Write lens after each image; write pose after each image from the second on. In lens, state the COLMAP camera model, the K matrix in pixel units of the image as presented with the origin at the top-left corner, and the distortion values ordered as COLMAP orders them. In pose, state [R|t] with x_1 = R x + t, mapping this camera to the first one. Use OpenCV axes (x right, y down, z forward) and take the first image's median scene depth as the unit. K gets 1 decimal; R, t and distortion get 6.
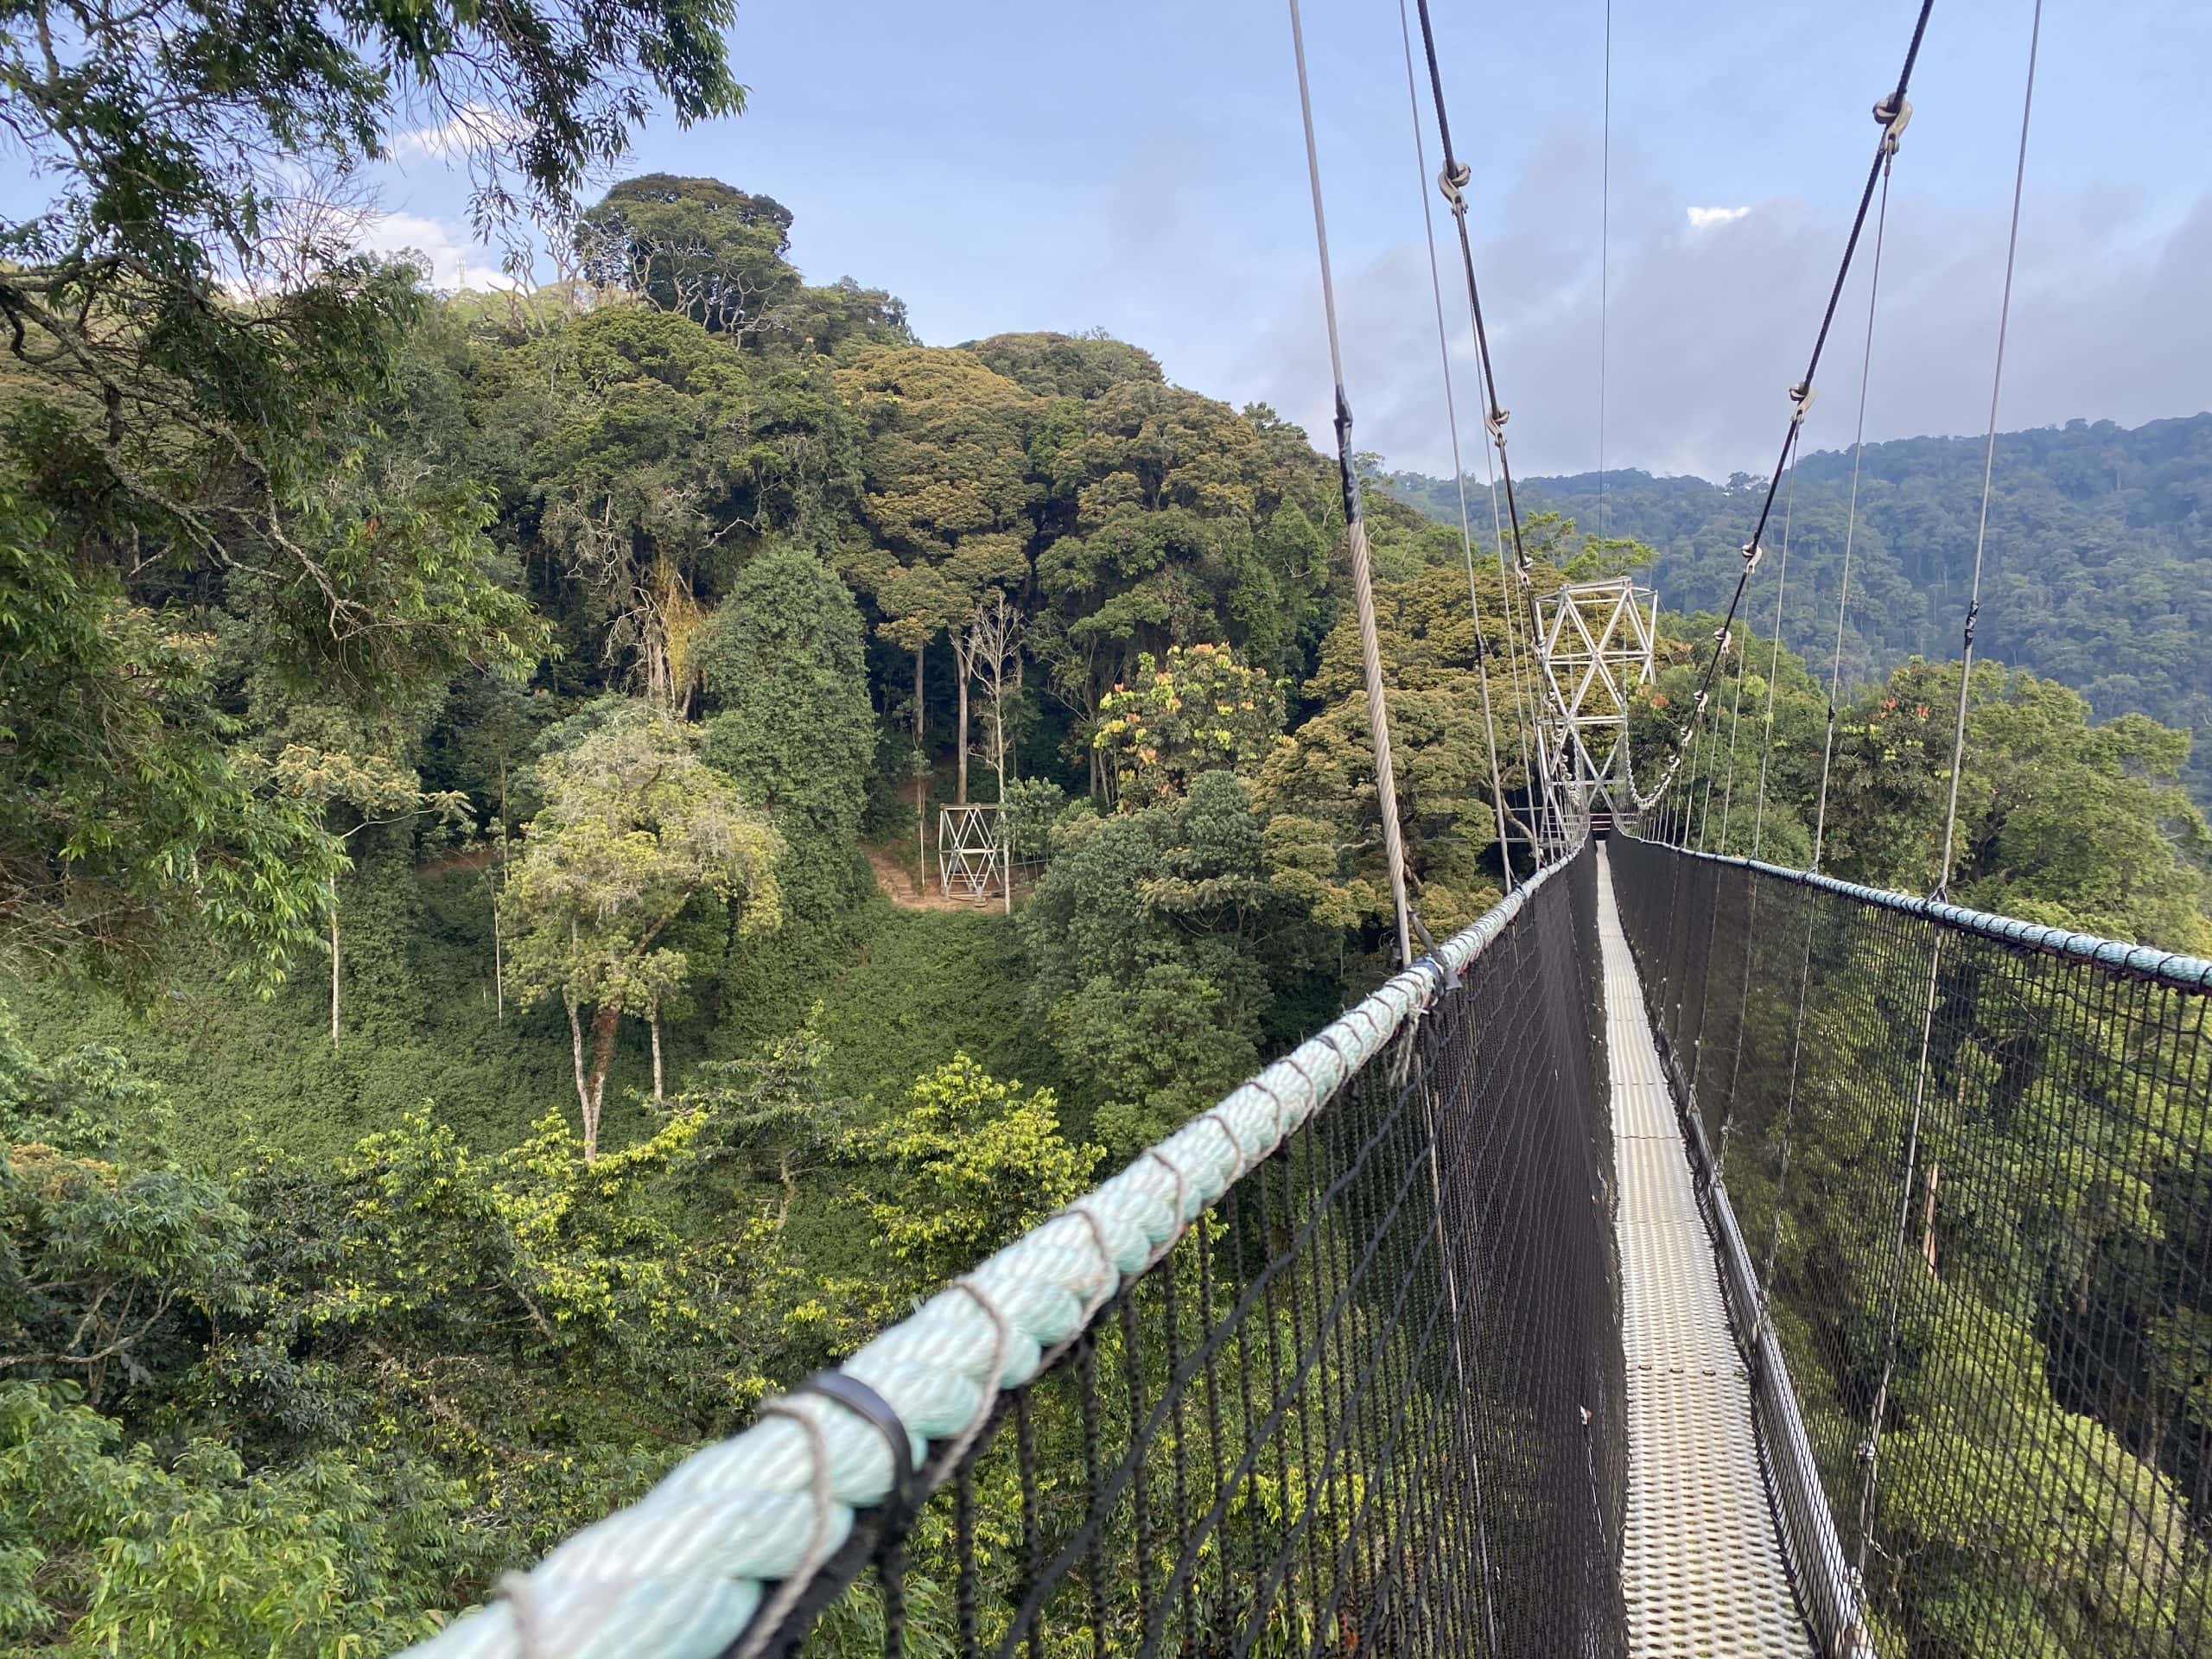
lens RADIAL K [[1693.0, 0, 1098.2], [0, 1693.0, 830.3], [0, 0, 1]] dist [0.014285, 0.003885]
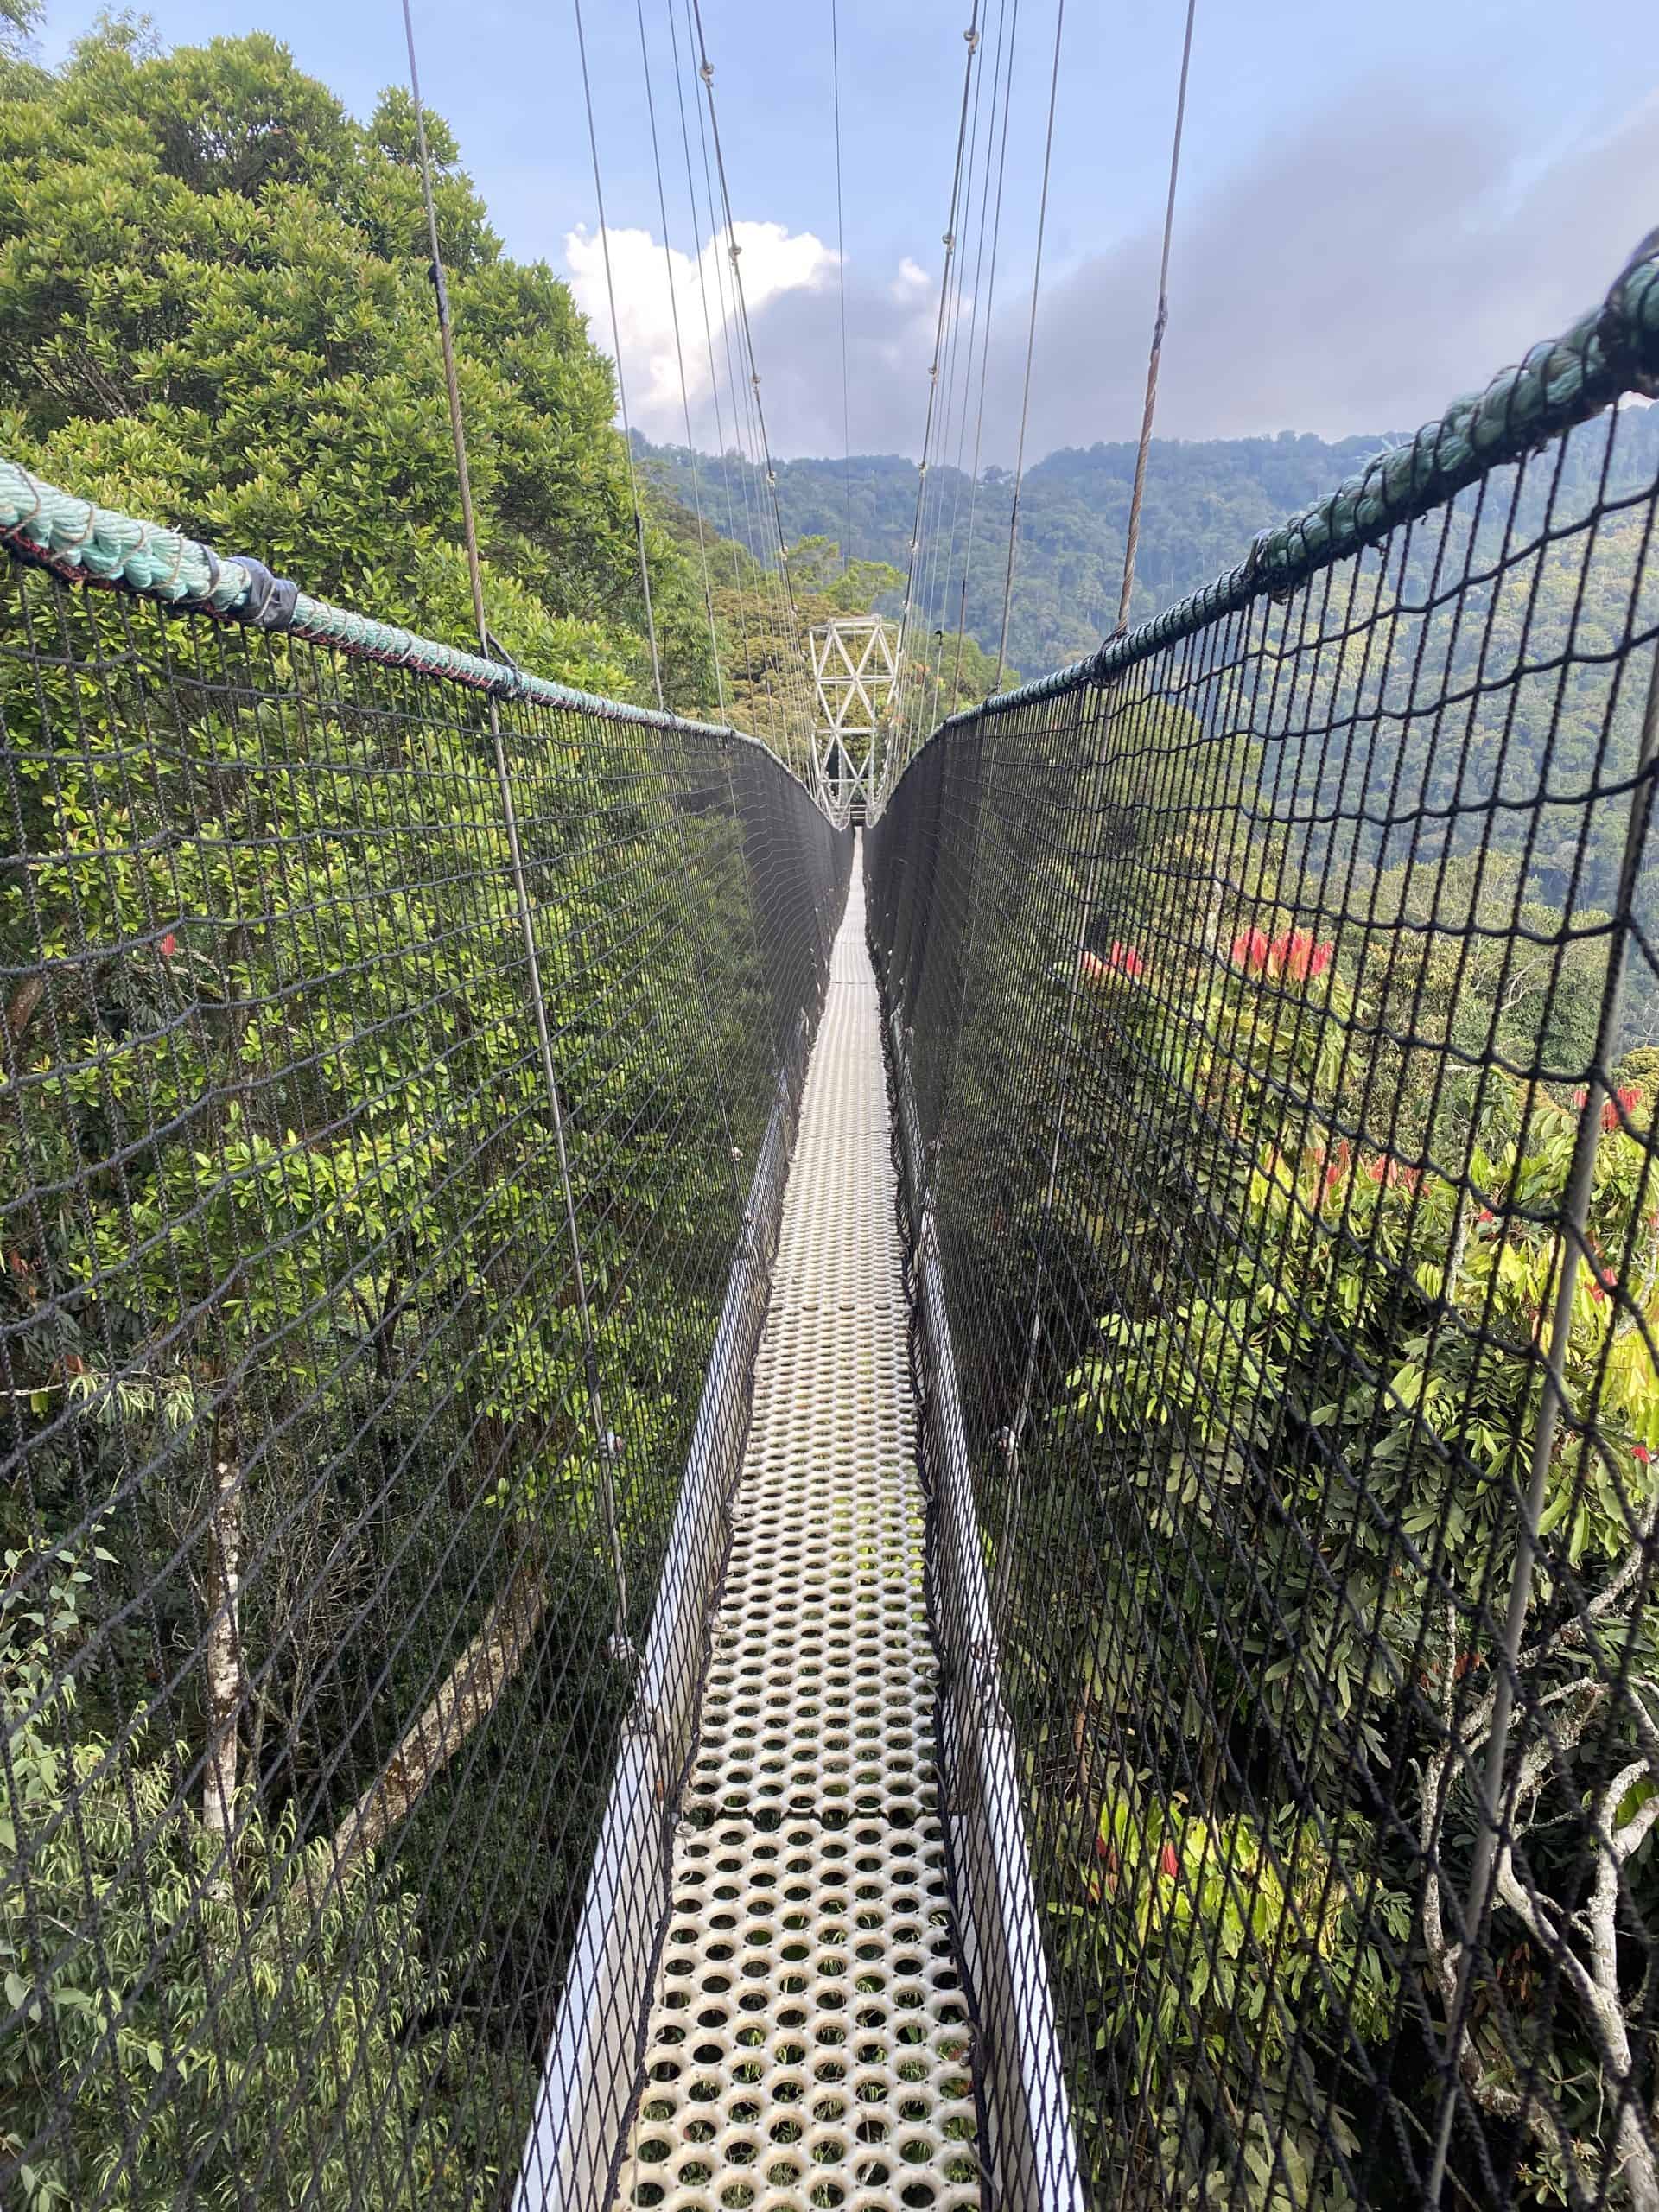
lens RADIAL K [[1693.0, 0, 839.7], [0, 1693.0, 1104.7], [0, 0, 1]] dist [0.014285, 0.003885]
pose [[0.962870, -0.042979, 0.266523, -0.070129], [-0.002385, 0.985853, 0.167596, -0.000673], [-0.269955, -0.162009, 0.949146, -0.255218]]
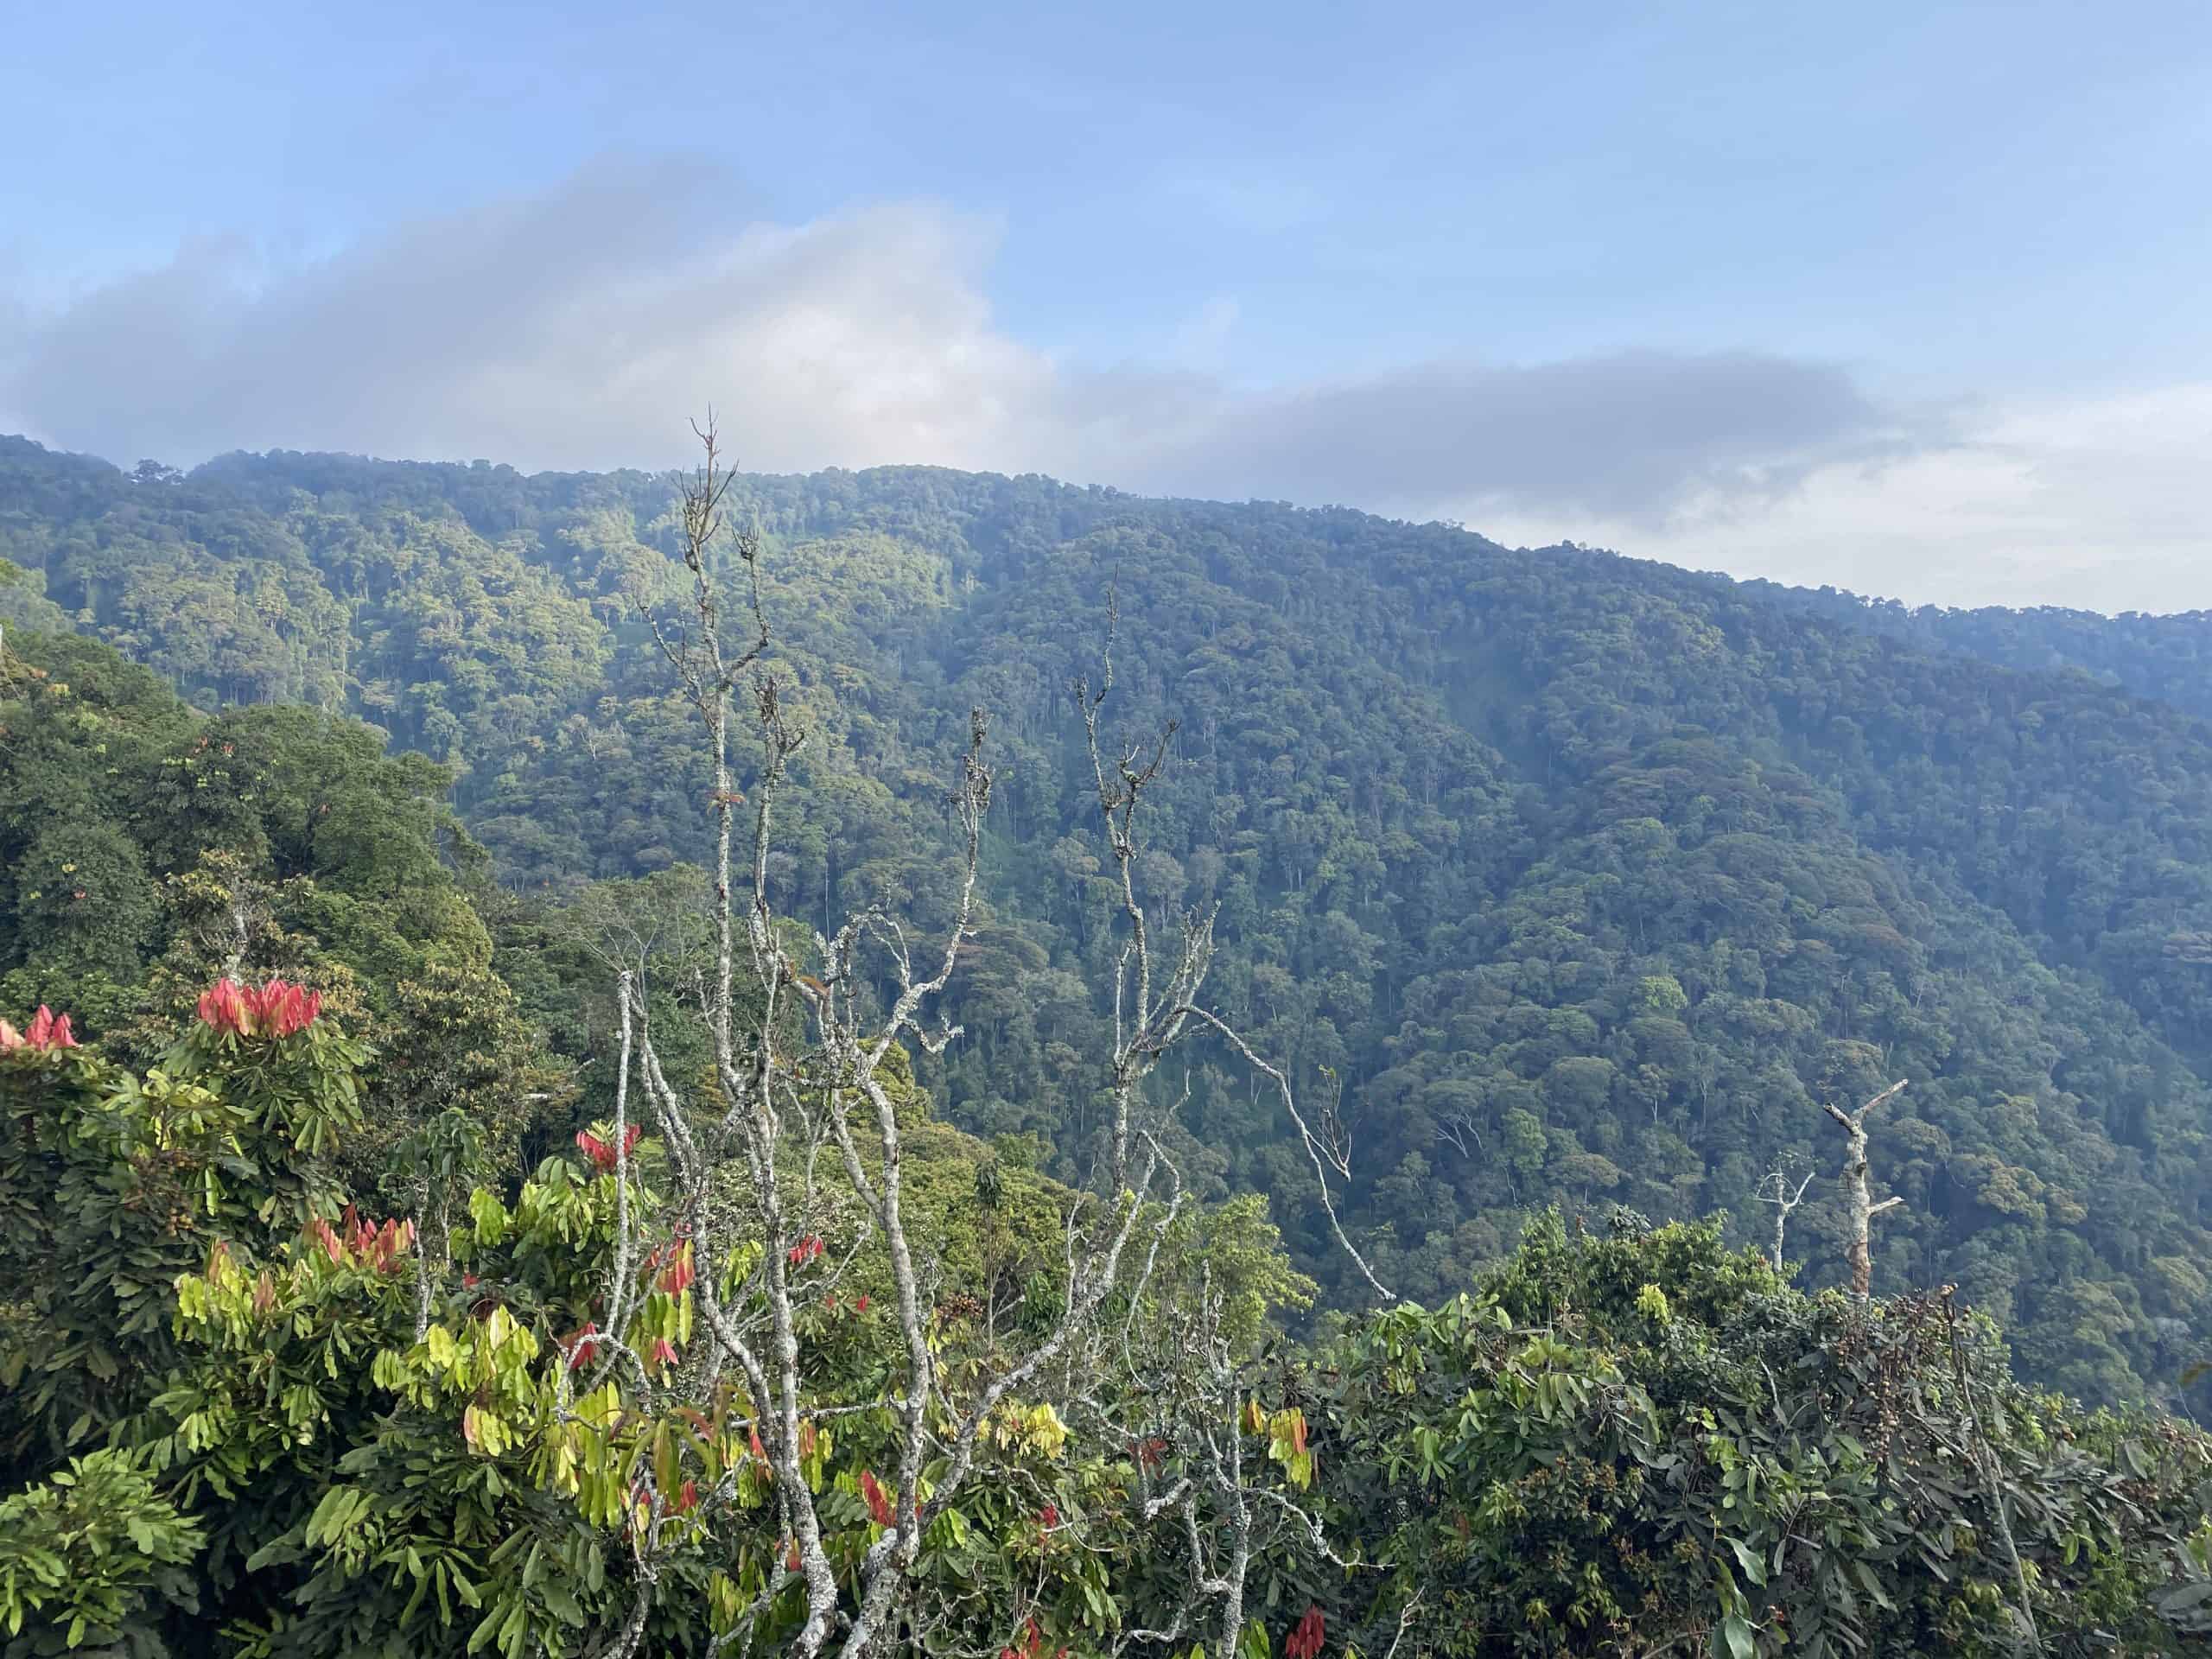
lens RADIAL K [[1693.0, 0, 1110.9], [0, 1693.0, 827.7], [0, 0, 1]] dist [0.014285, 0.003885]
pose [[0.644817, -0.008341, 0.764291, -0.052241], [0.012132, 0.999926, 0.000677, -0.002413], [-0.764241, 0.008836, 0.644871, -0.259230]]
